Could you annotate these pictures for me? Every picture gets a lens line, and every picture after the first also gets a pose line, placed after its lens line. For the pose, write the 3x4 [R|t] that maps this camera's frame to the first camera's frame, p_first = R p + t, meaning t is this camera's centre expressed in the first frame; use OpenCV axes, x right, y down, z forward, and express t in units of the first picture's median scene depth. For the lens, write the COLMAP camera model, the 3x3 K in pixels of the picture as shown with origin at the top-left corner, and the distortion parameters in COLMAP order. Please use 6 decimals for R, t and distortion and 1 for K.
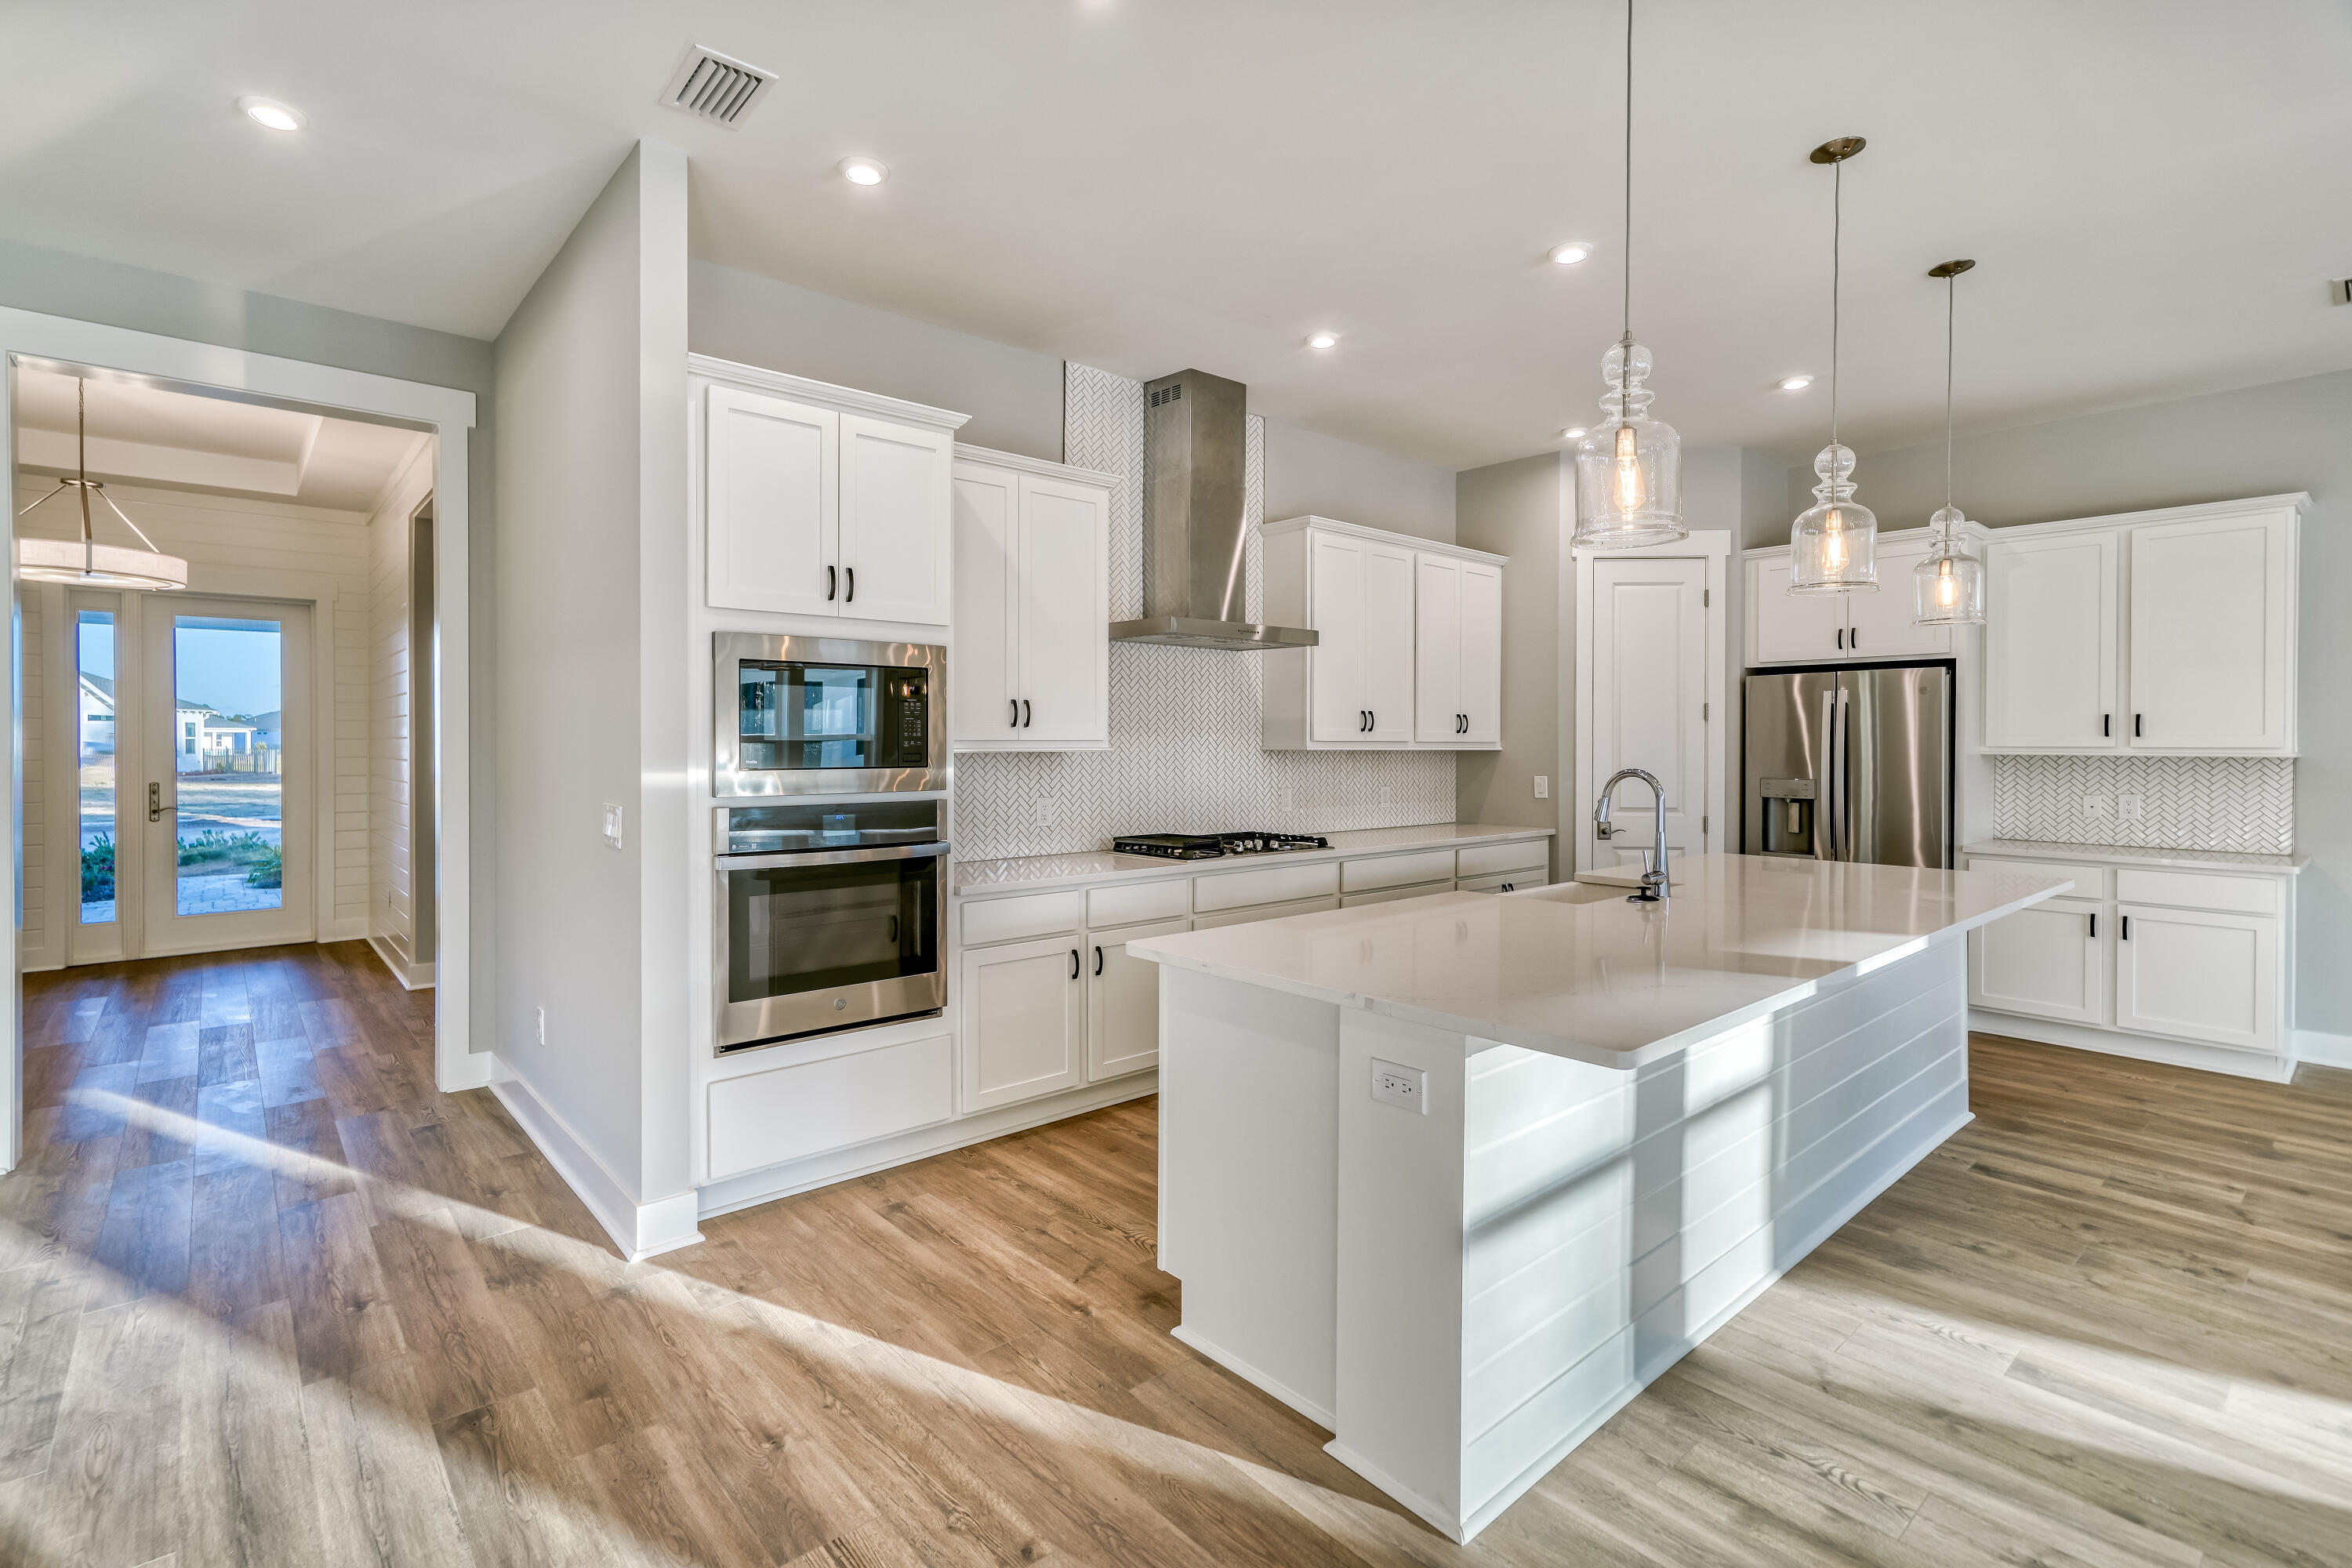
lens RADIAL K [[1111.1, 0, 1173.4], [0, 1111.1, 747.9], [0, 0, 1]] dist [0.009292, 0.005643]
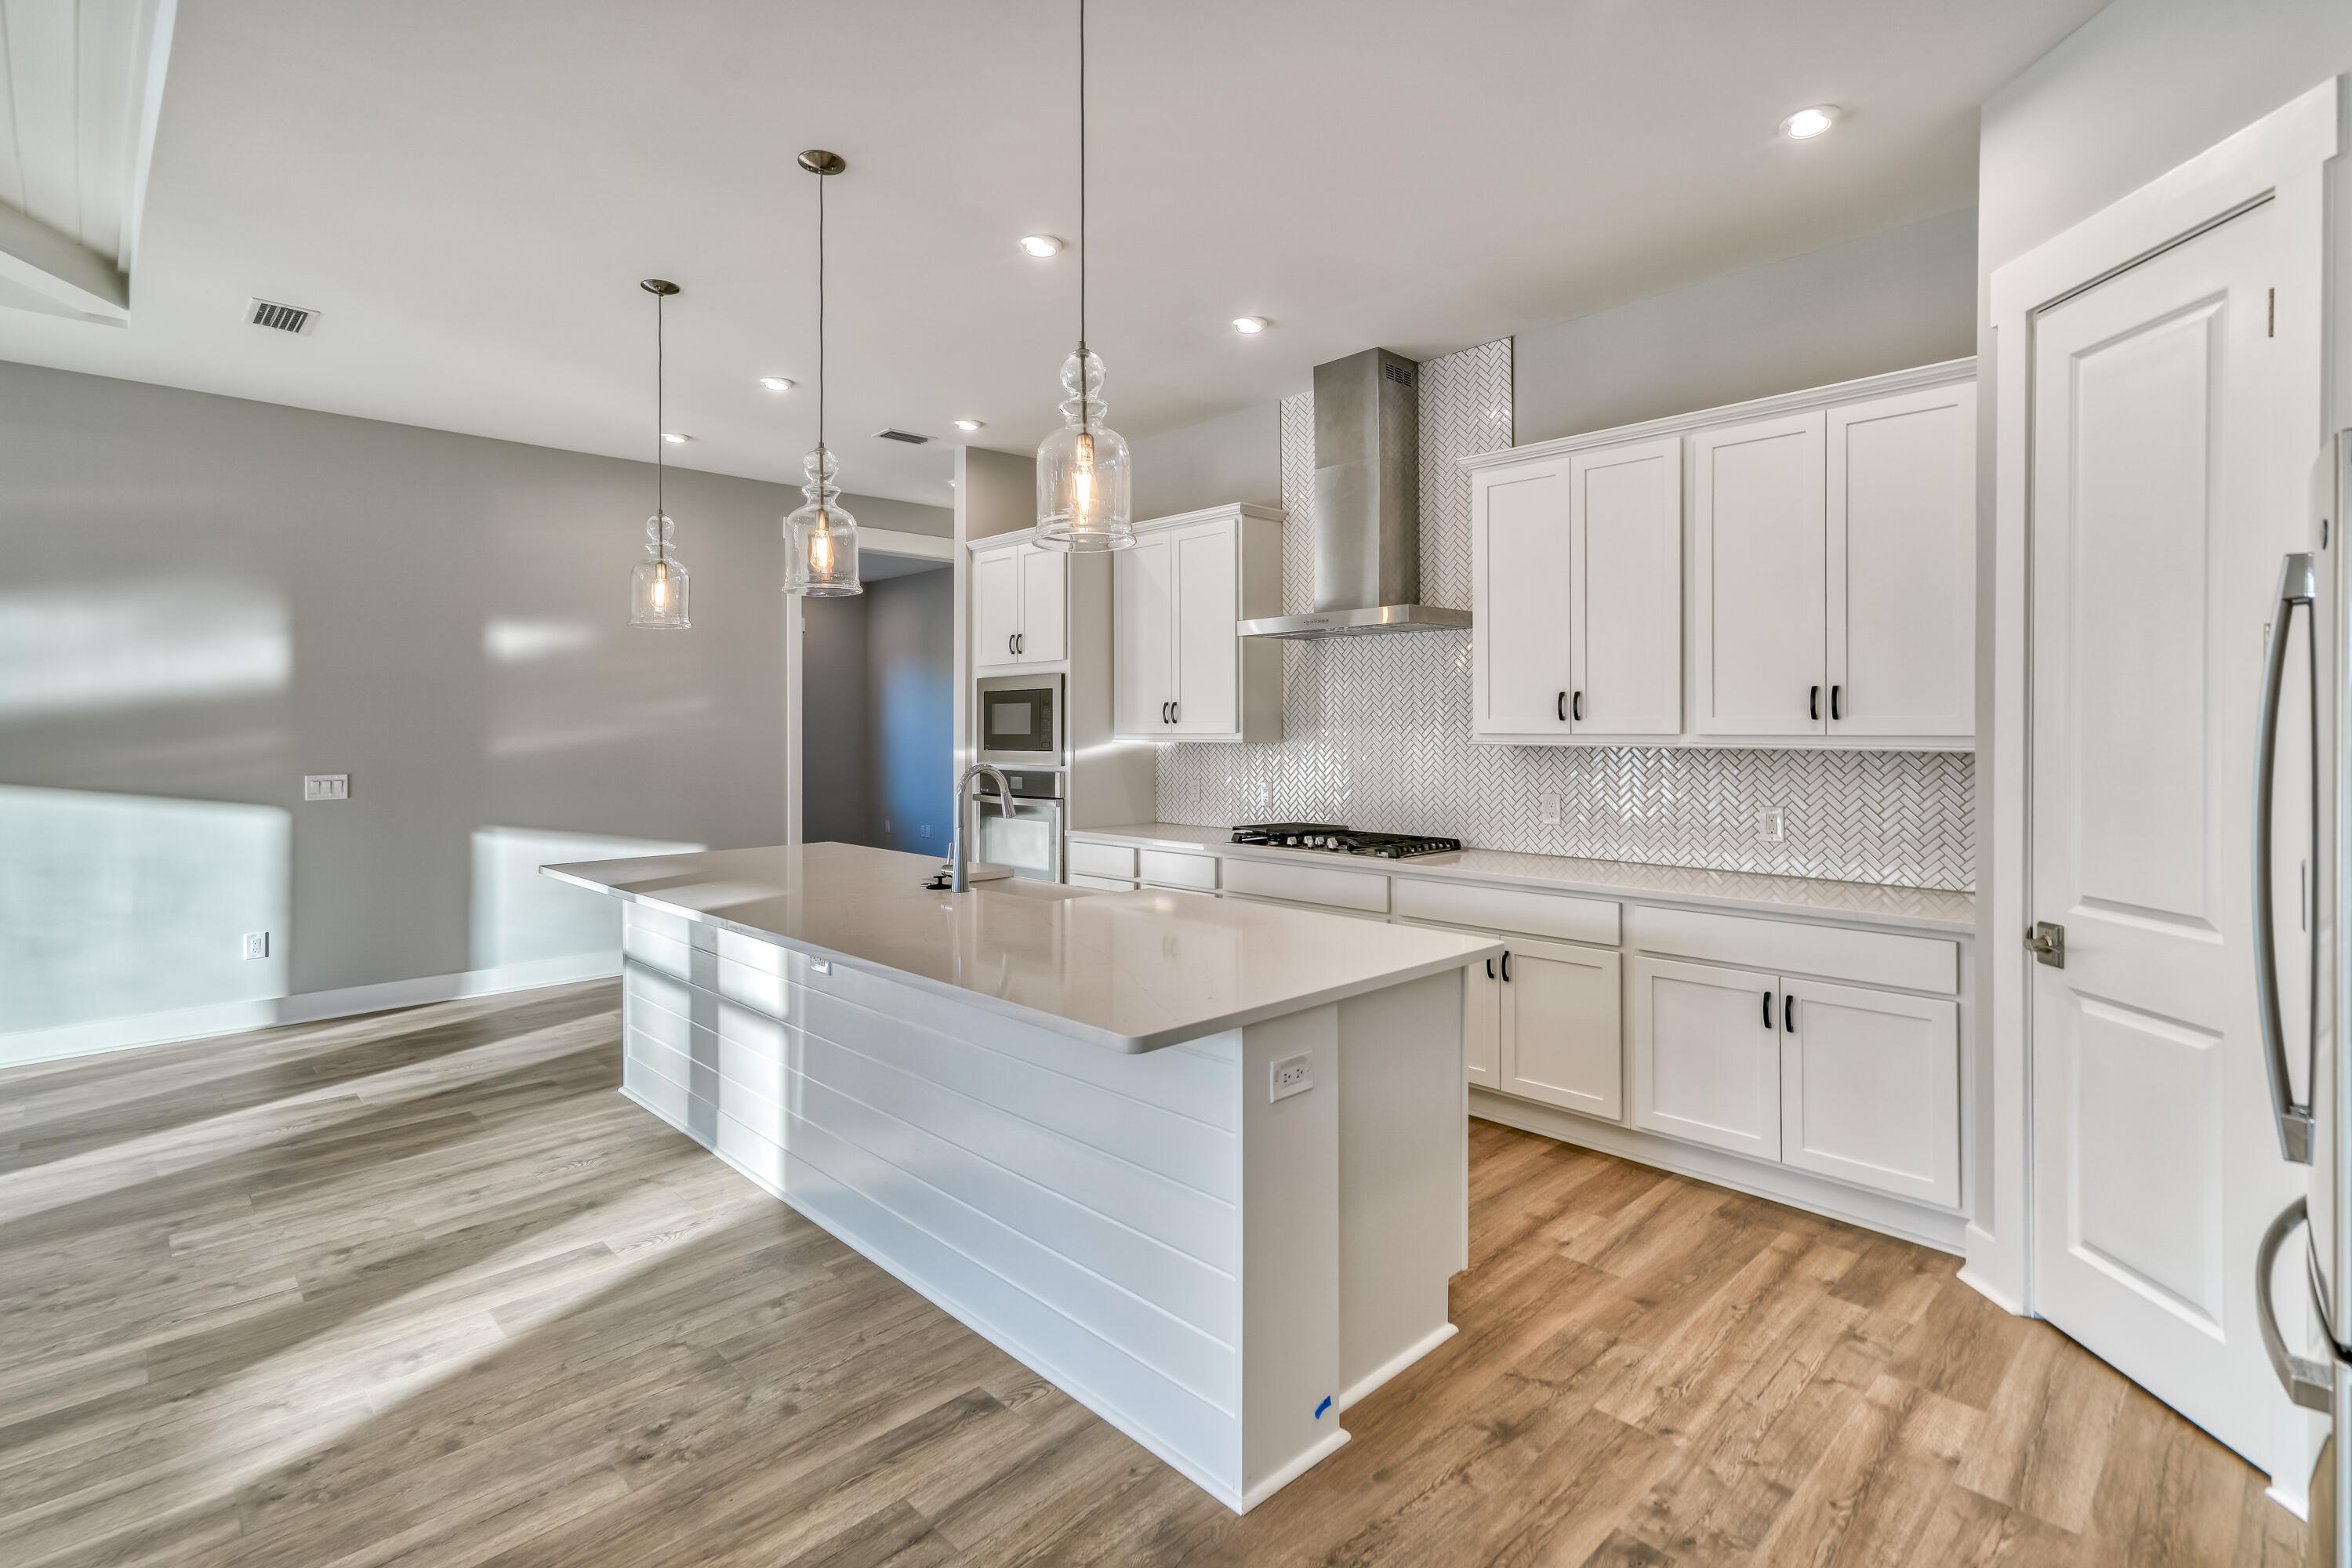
lens RADIAL K [[1111.1, 0, 1132.1], [0, 1111.1, 762.6], [0, 0, 1]] dist [0.009292, 0.005643]
pose [[0.018080, 0.028900, -0.999419, 1.610353], [0.001546, 0.999580, 0.028932, -0.015887], [0.999835, -0.002068, 0.018027, 1.272929]]
